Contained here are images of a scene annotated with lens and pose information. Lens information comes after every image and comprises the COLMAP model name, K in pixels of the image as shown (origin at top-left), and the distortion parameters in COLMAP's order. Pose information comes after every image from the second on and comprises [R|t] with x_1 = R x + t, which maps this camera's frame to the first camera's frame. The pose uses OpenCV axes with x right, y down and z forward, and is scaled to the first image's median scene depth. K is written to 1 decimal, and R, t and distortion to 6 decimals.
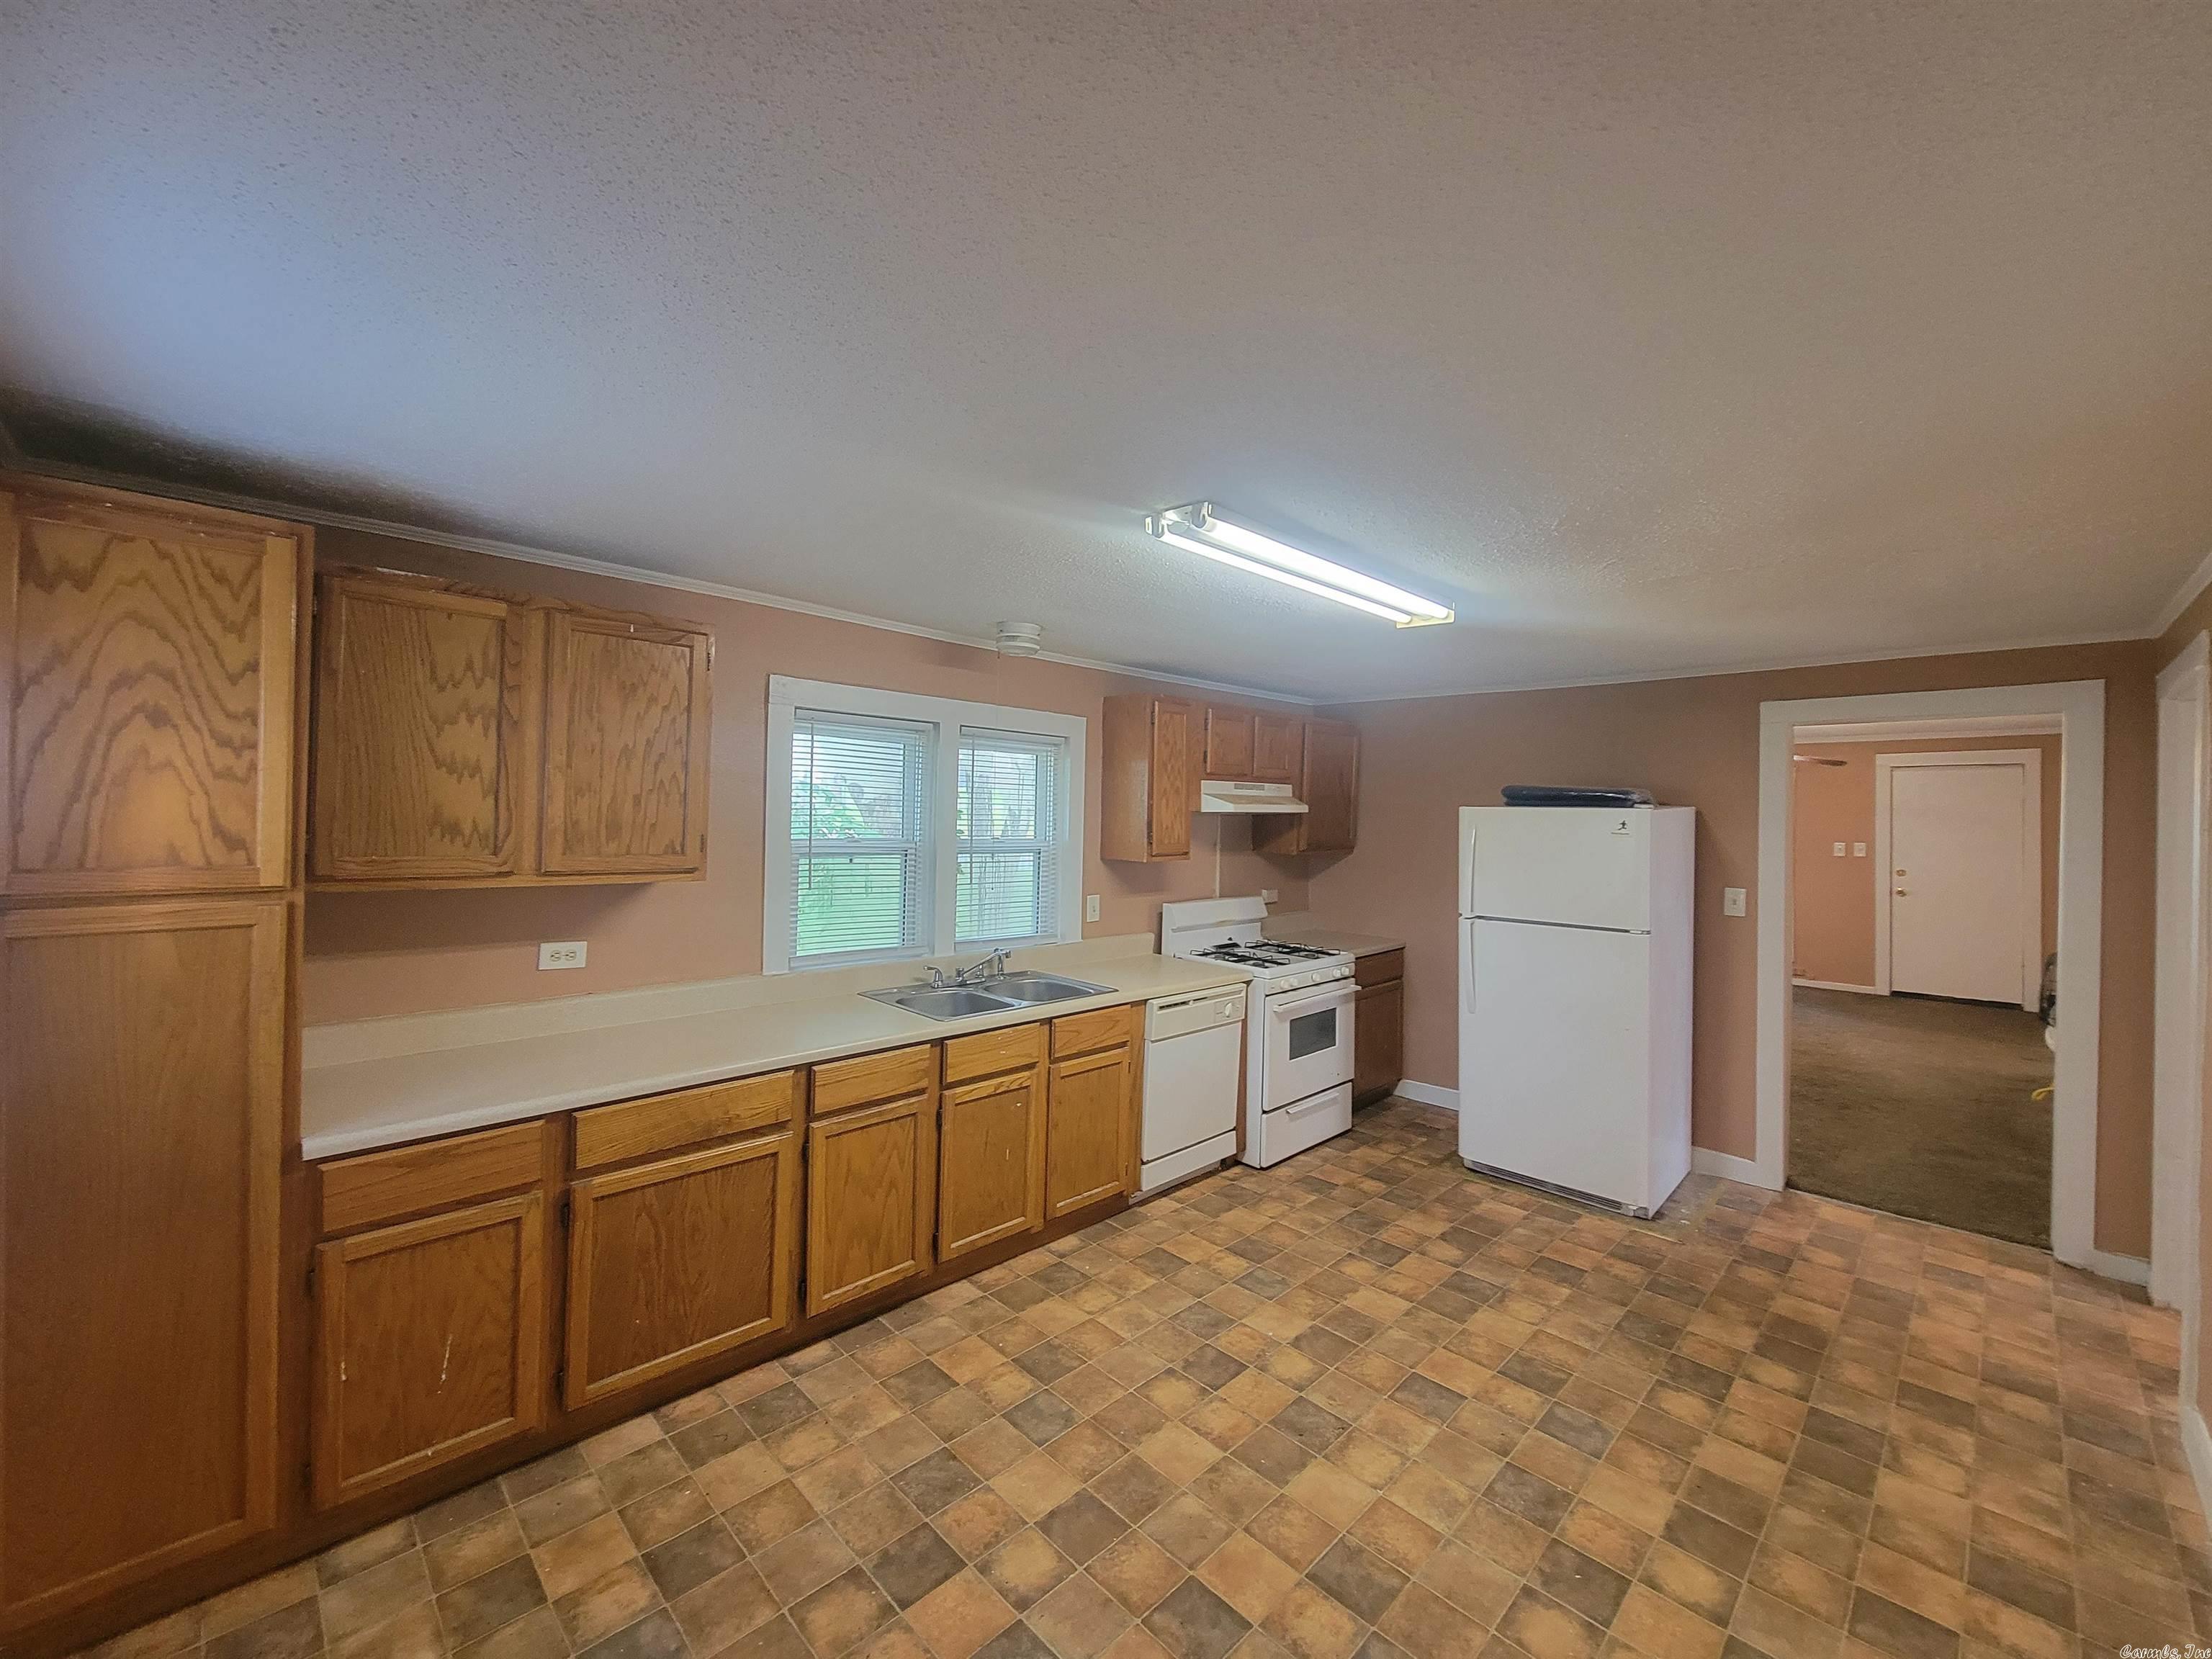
lens RADIAL K [[903.9, 0, 1108.1], [0, 903.9, 815.4], [0, 0, 1]] dist [-0.003629, -0.000964]
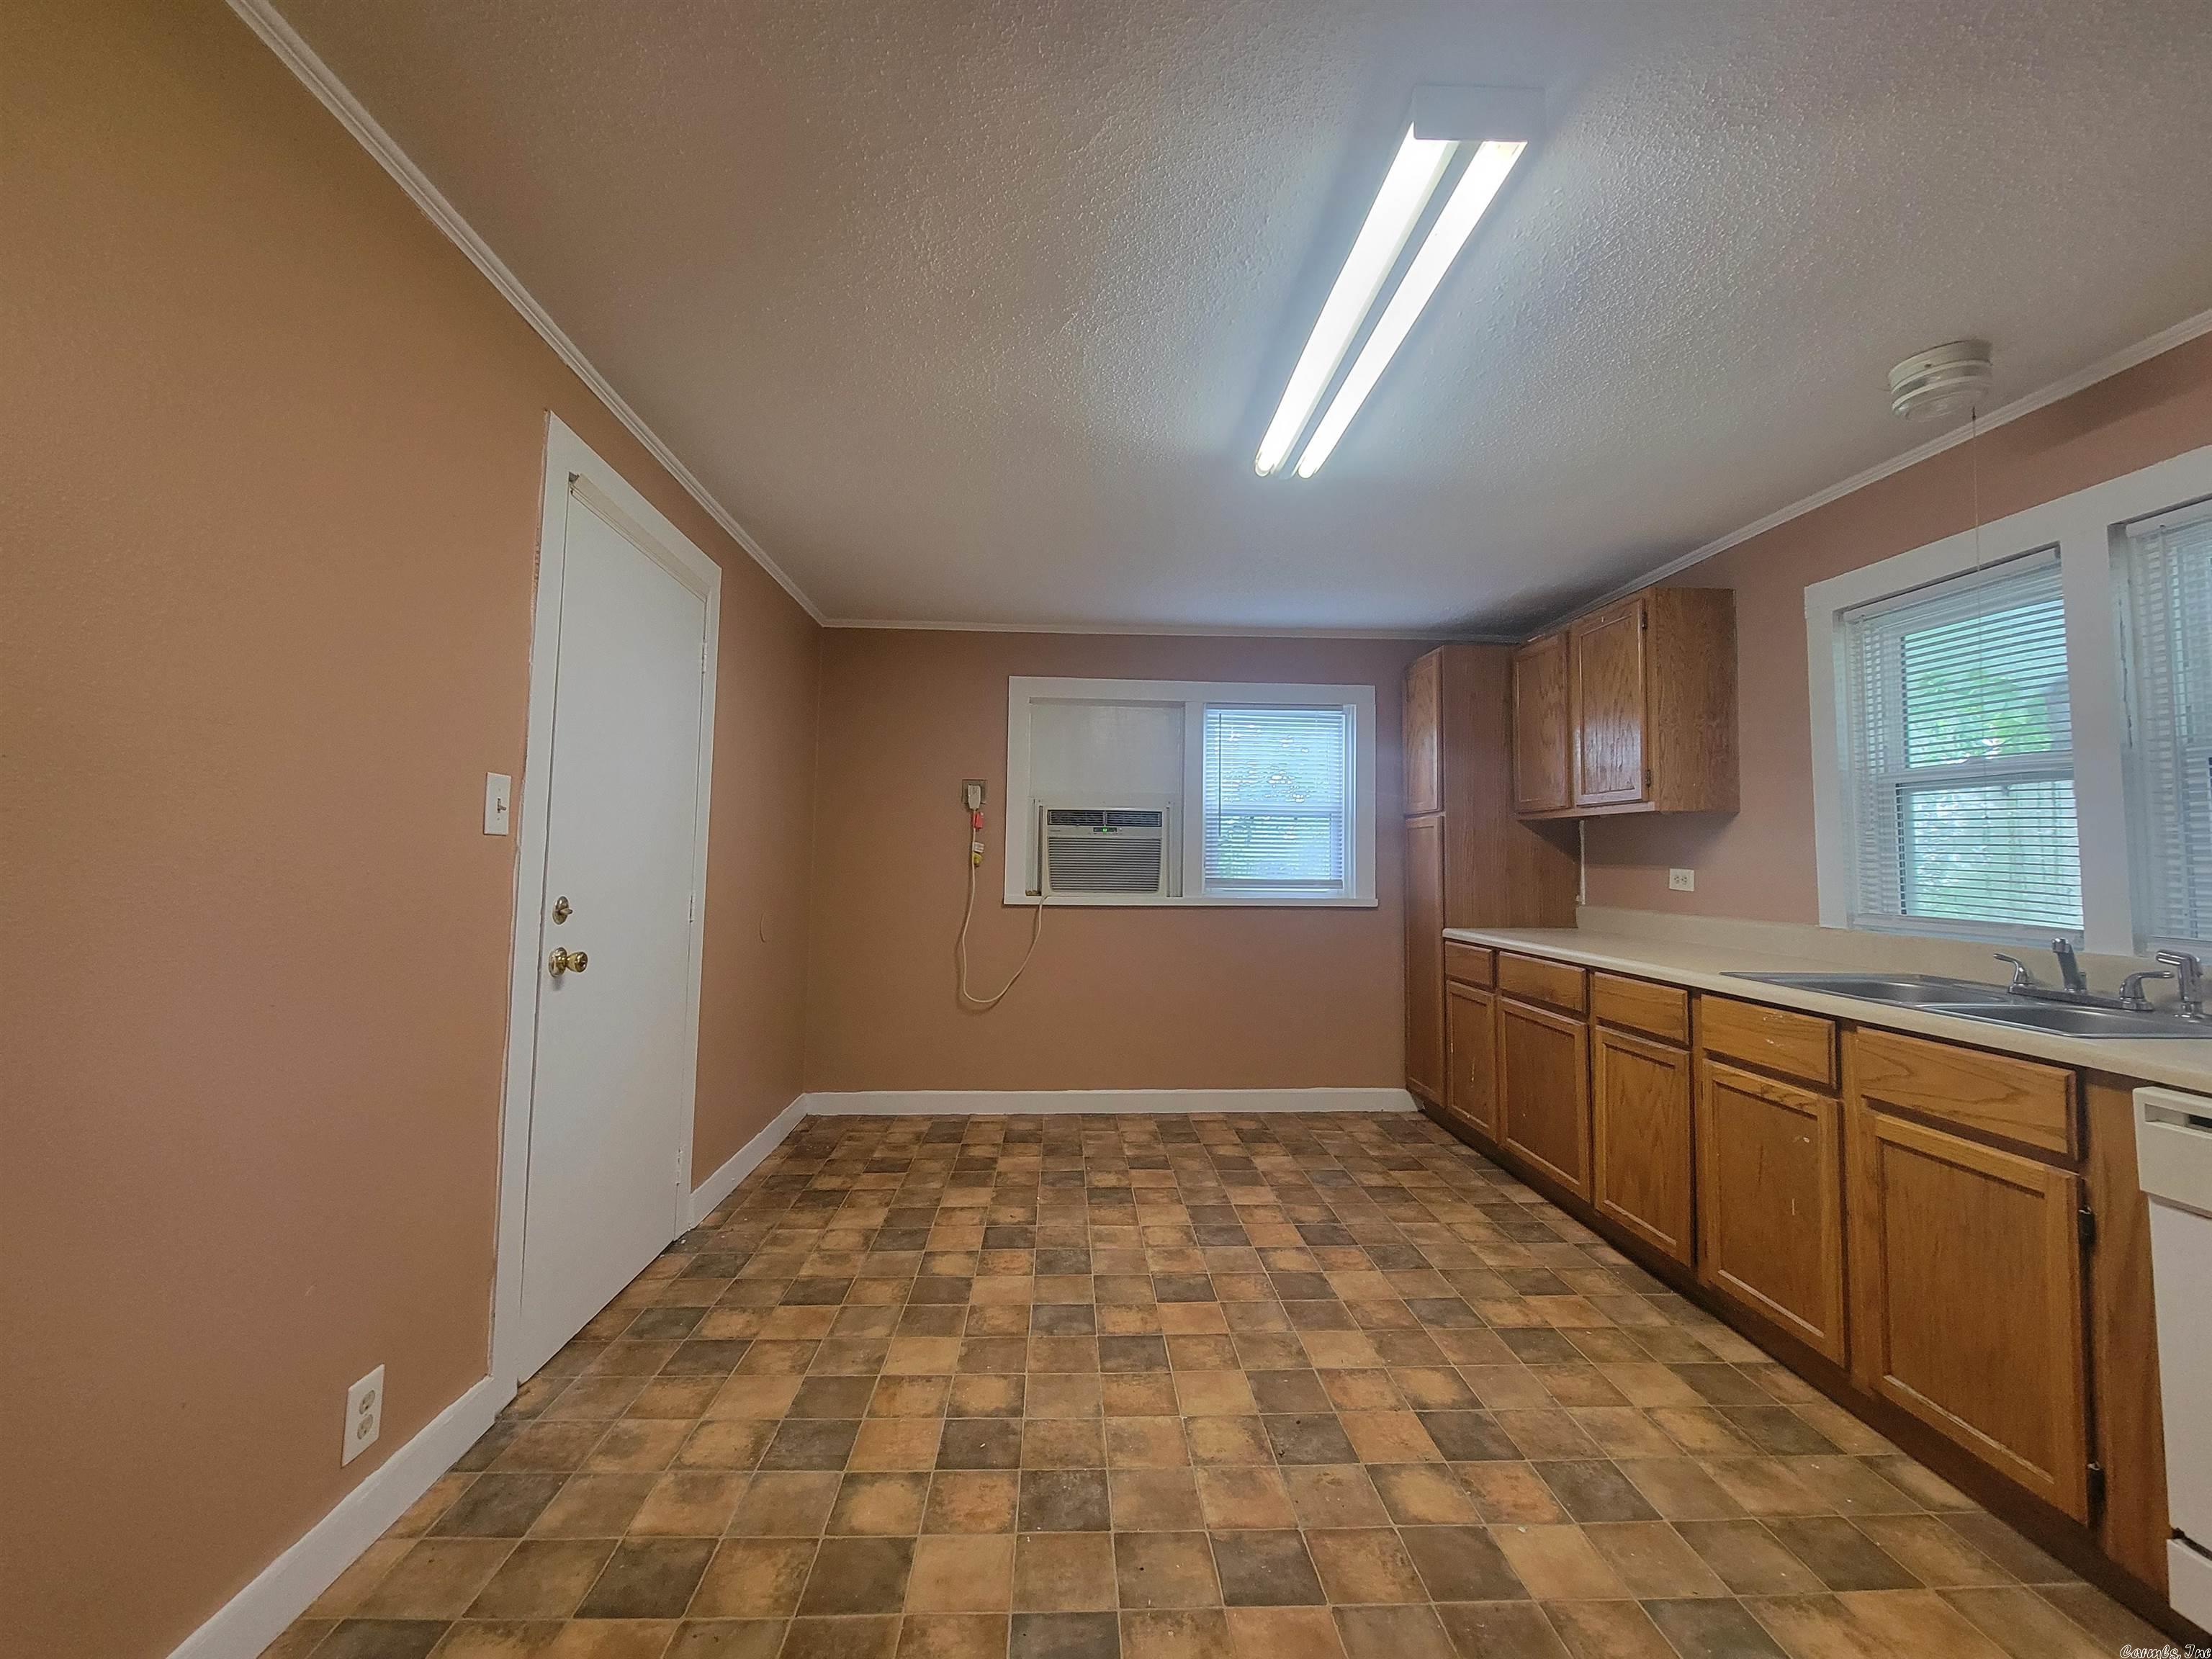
lens RADIAL K [[903.9, 0, 1108.1], [0, 903.9, 815.4], [0, 0, 1]] dist [-0.003629, -0.000964]
pose [[-0.667988, -0.073622, -0.740522, 0.970857], [-0.039620, 0.997201, -0.063401, 0.202588], [0.743117, -0.013011, -0.669035, 1.427401]]
